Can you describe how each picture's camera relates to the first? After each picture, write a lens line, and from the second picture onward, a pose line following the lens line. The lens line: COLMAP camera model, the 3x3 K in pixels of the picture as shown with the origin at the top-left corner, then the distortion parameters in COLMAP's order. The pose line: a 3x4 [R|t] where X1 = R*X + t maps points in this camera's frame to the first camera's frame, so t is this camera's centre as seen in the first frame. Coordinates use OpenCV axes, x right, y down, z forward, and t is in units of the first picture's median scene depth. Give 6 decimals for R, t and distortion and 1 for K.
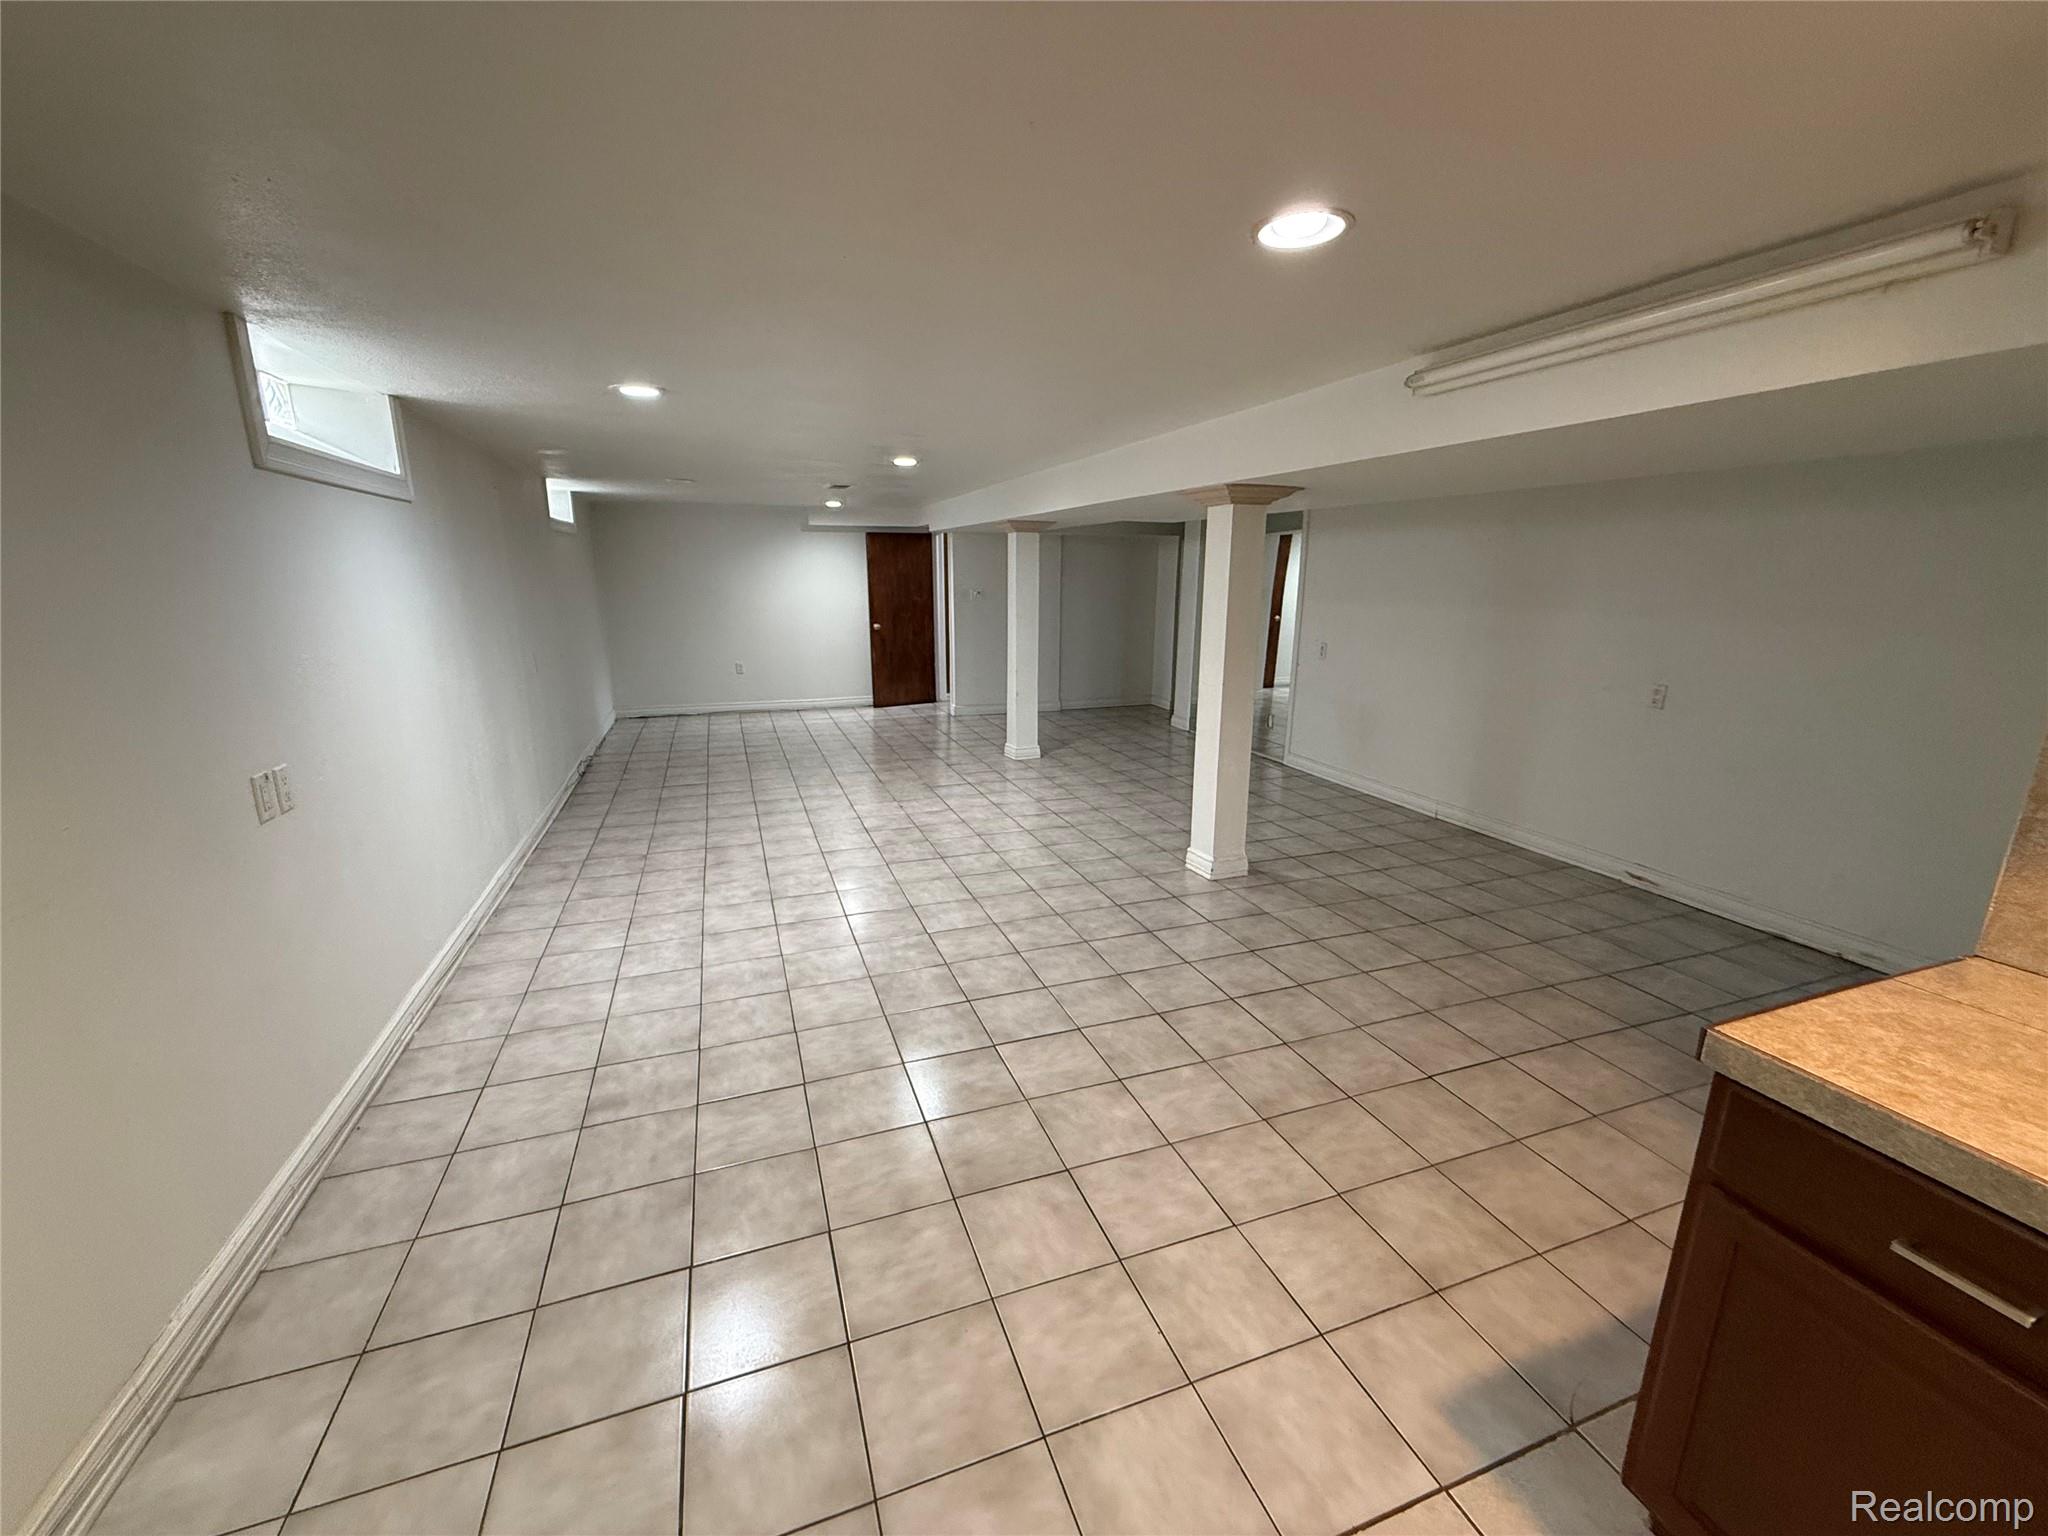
lens RADIAL K [[814.5, 0, 1031.9], [0, 814.5, 770.1], [0, 0, 1]] dist [-0.003878, 0.000332]
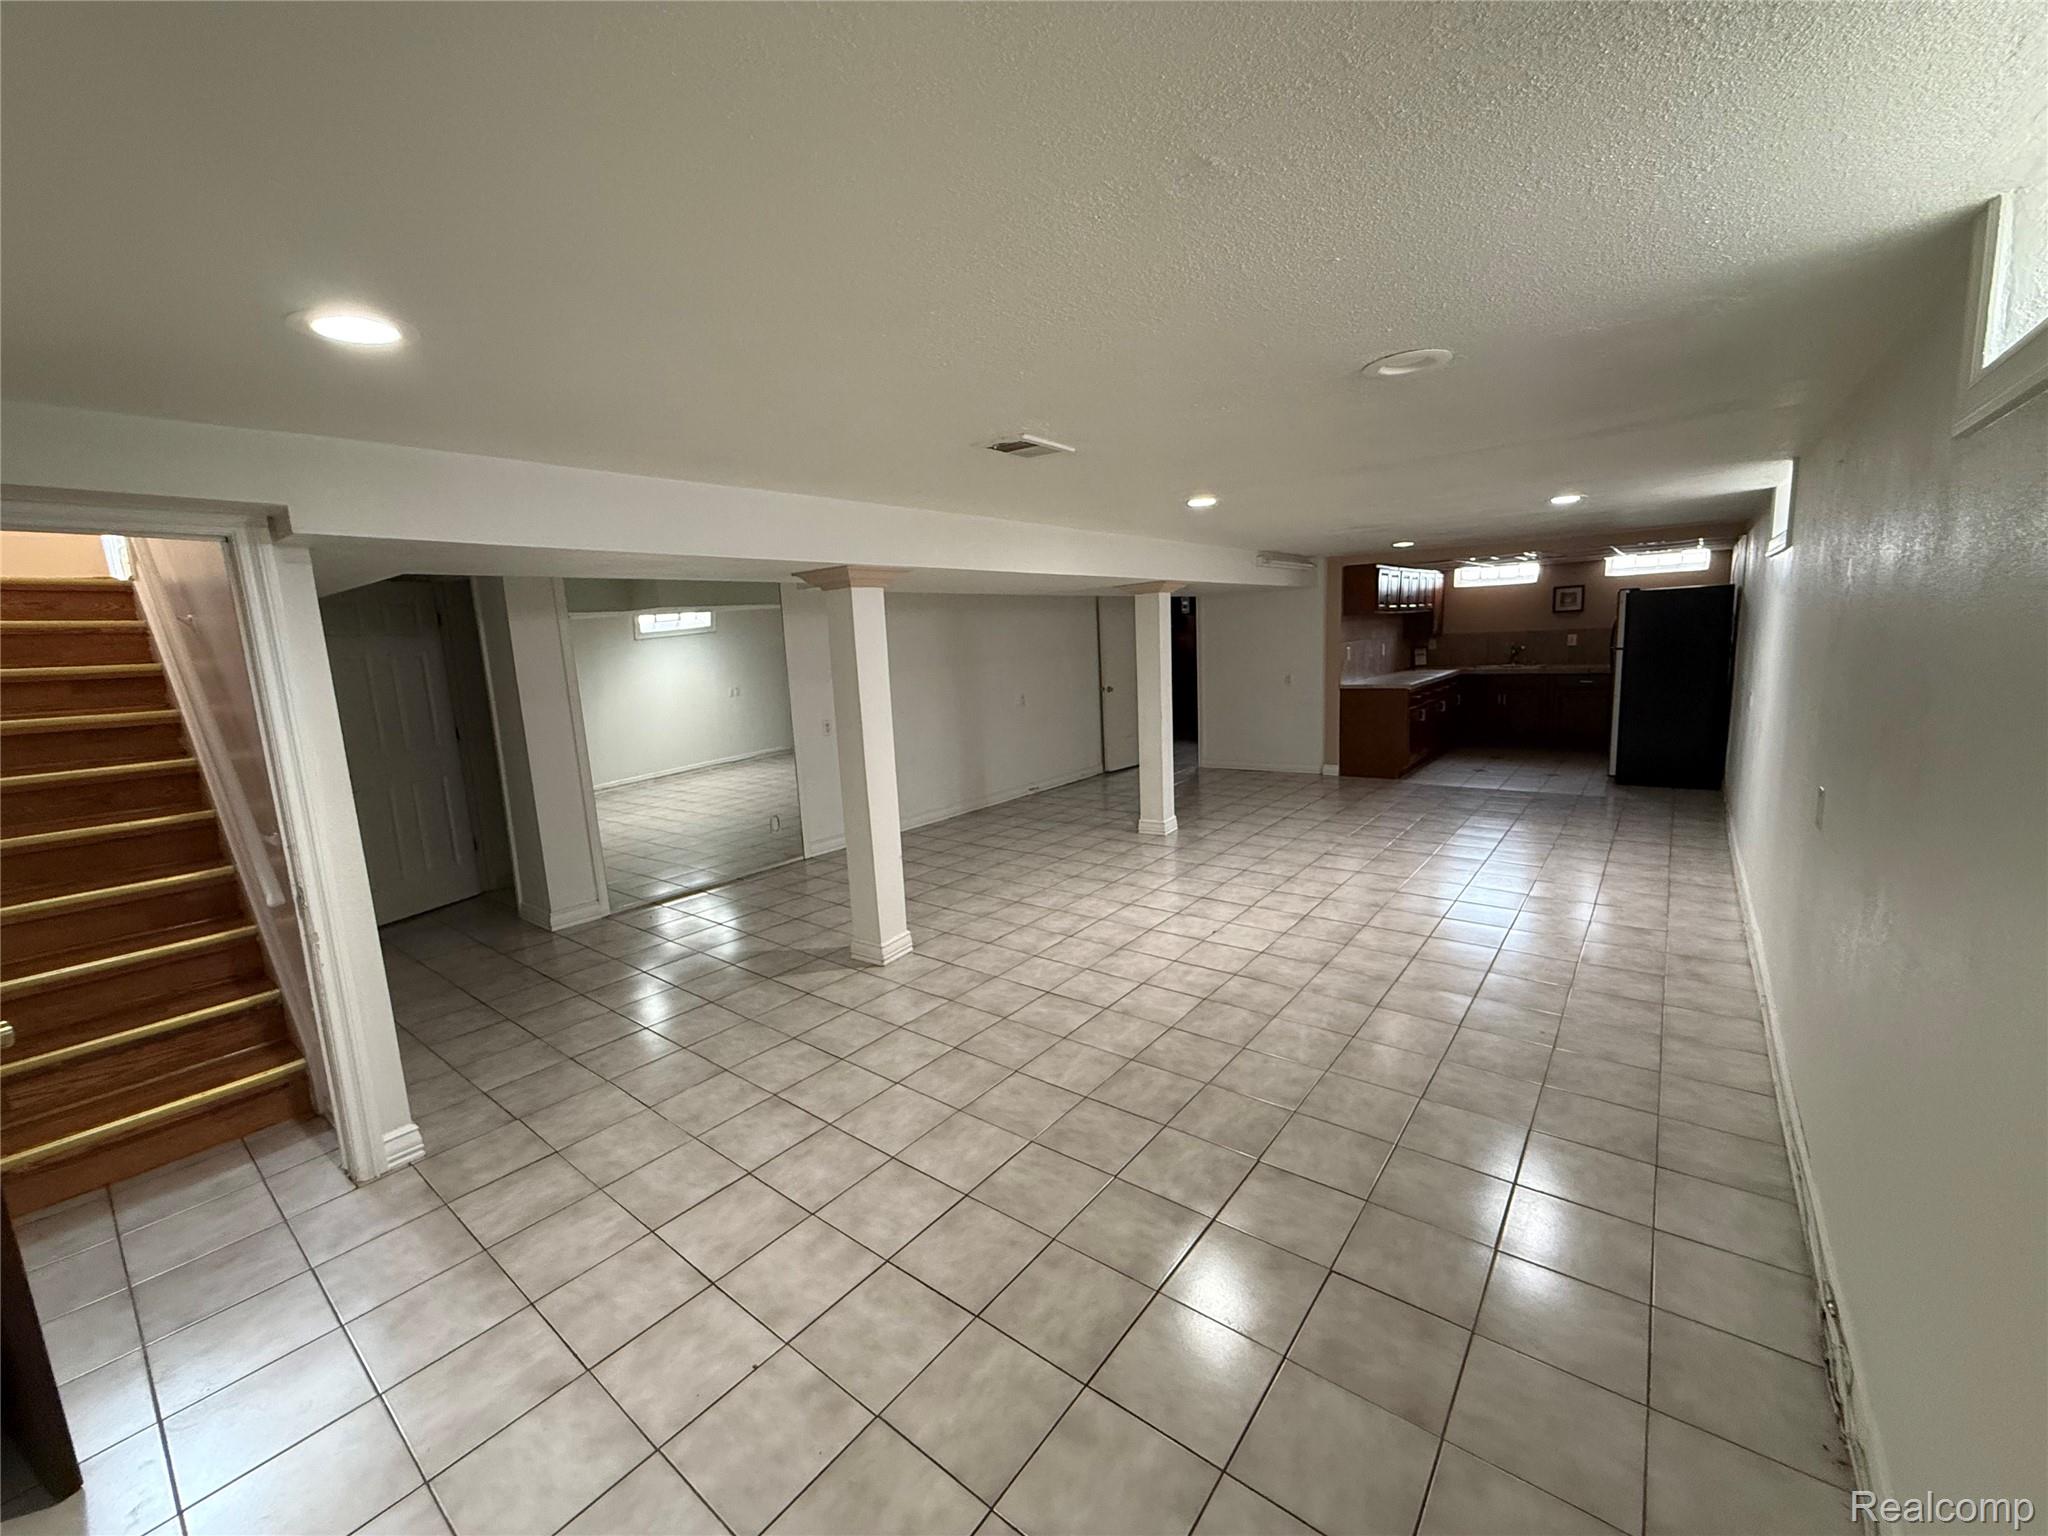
lens RADIAL K [[814.5, 0, 1003.5], [0, 814.5, 765.4], [0, 0, 1]] dist [-0.003878, 0.000332]
pose [[-0.499410, -0.110376, 0.859306, -0.838509], [0.252832, 0.930108, 0.266411, -0.426177], [-0.828653, 0.350309, -0.436599, 1.713870]]
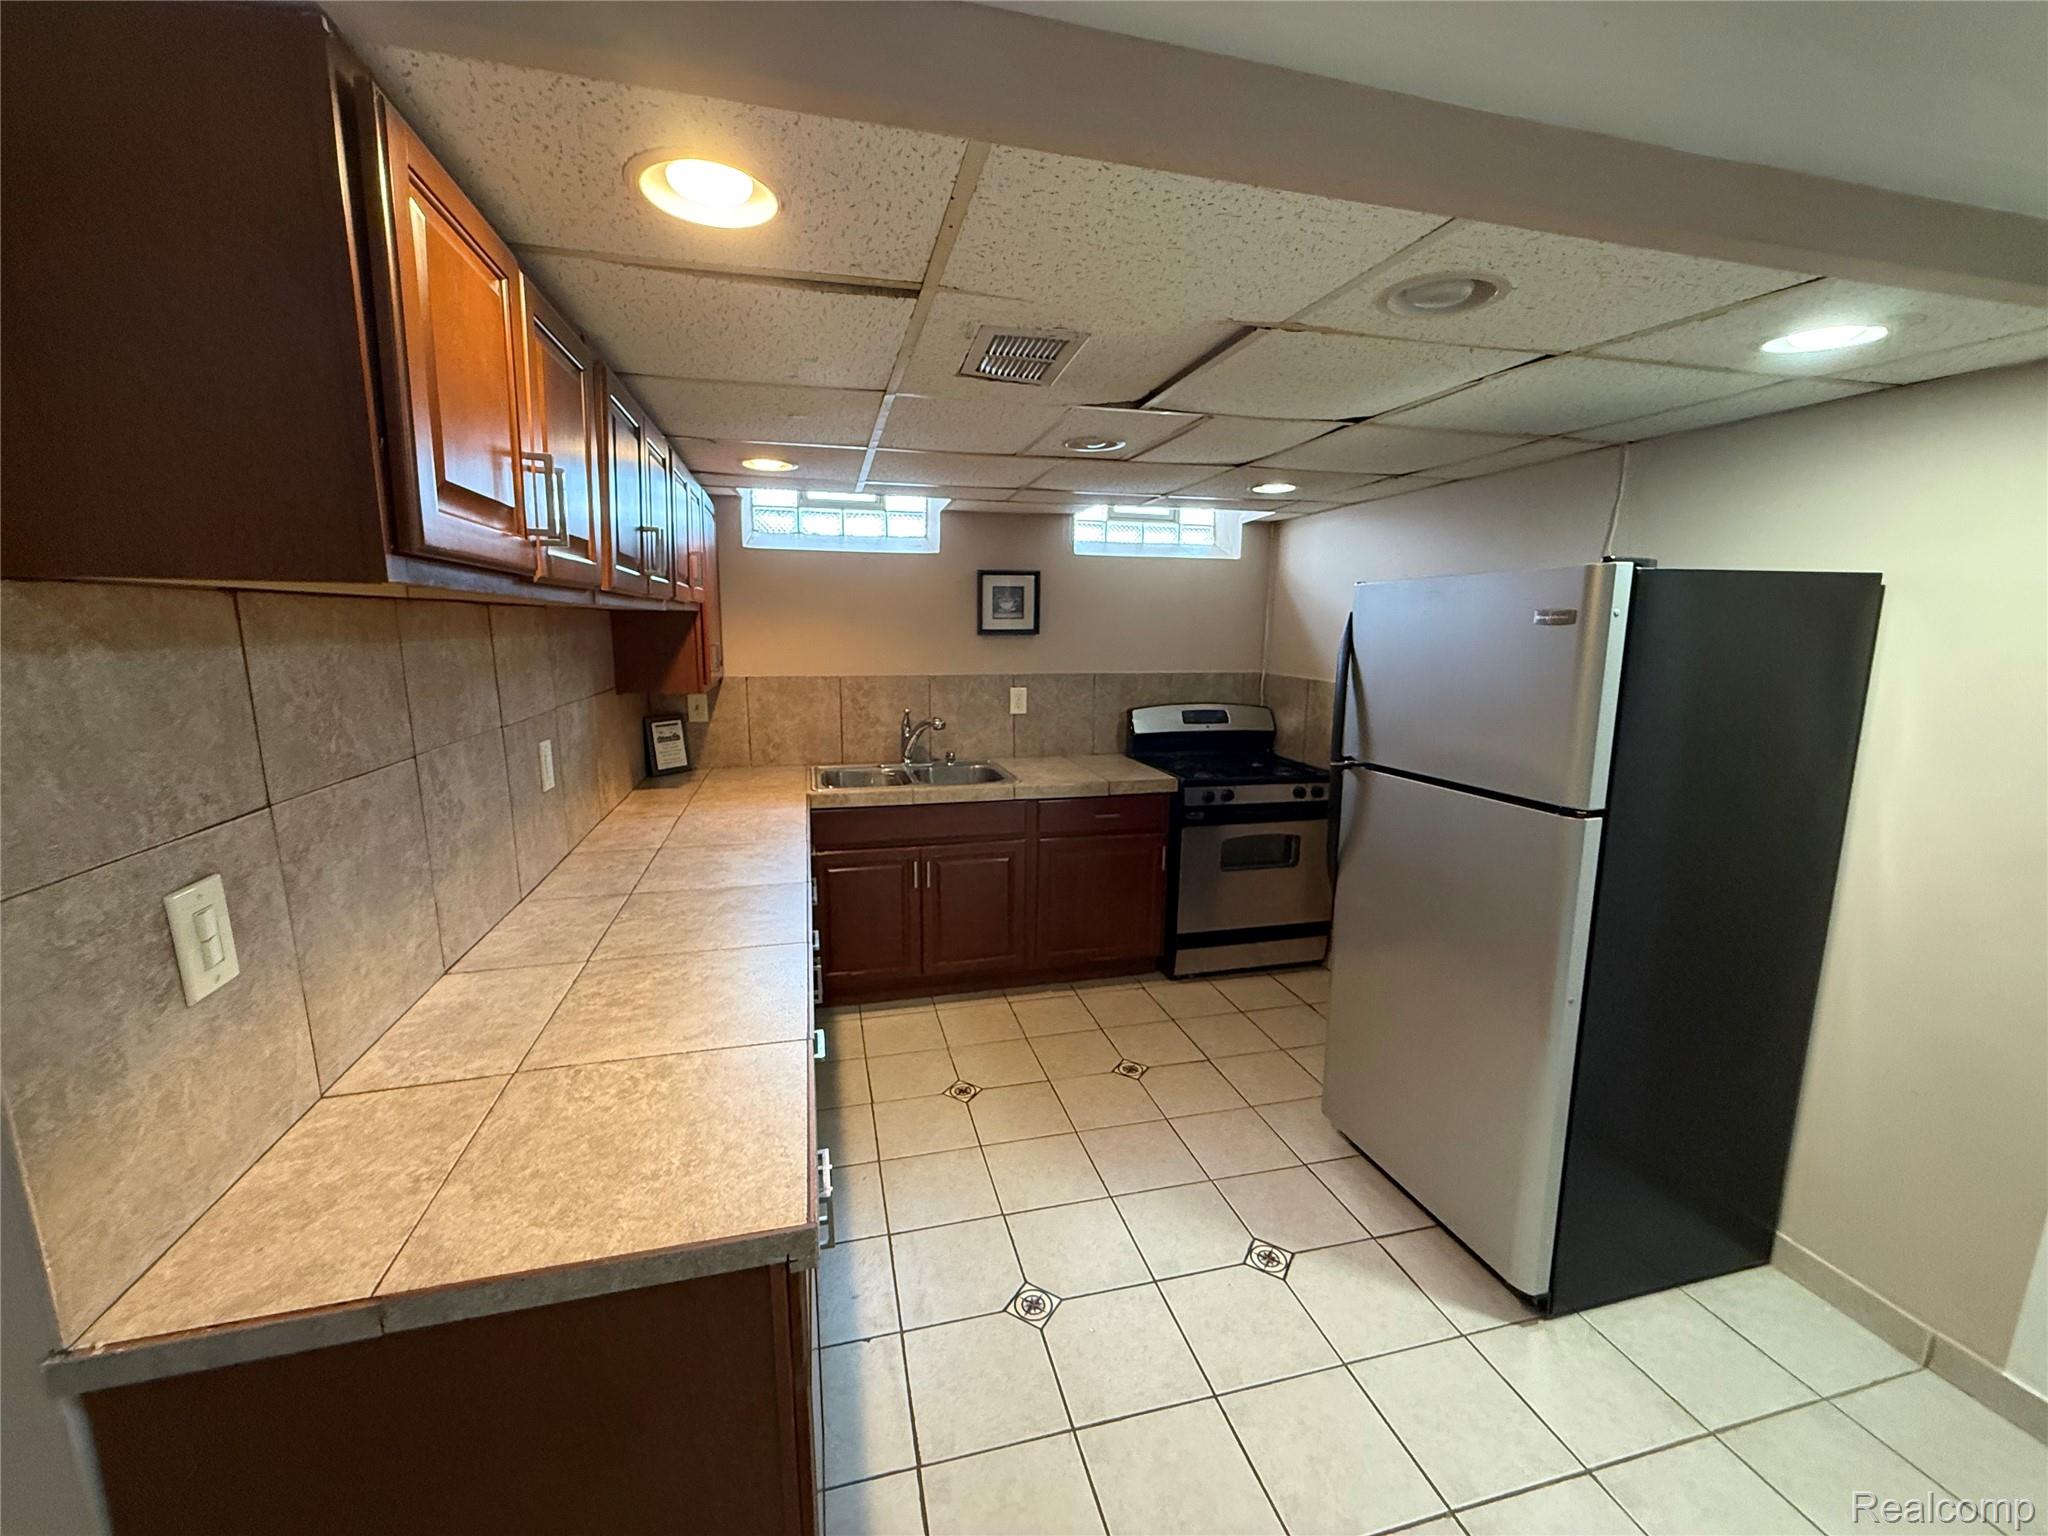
lens RADIAL K [[814.5, 0, 1024.7], [0, 814.5, 769.7], [0, 0, 1]] dist [-0.003878, 0.000332]
pose [[-0.994856, -0.025578, 0.098021, 0.133532], [0.016279, 0.914663, 0.403890, -0.099113], [-0.099986, 0.403408, -0.909541, 0.360413]]
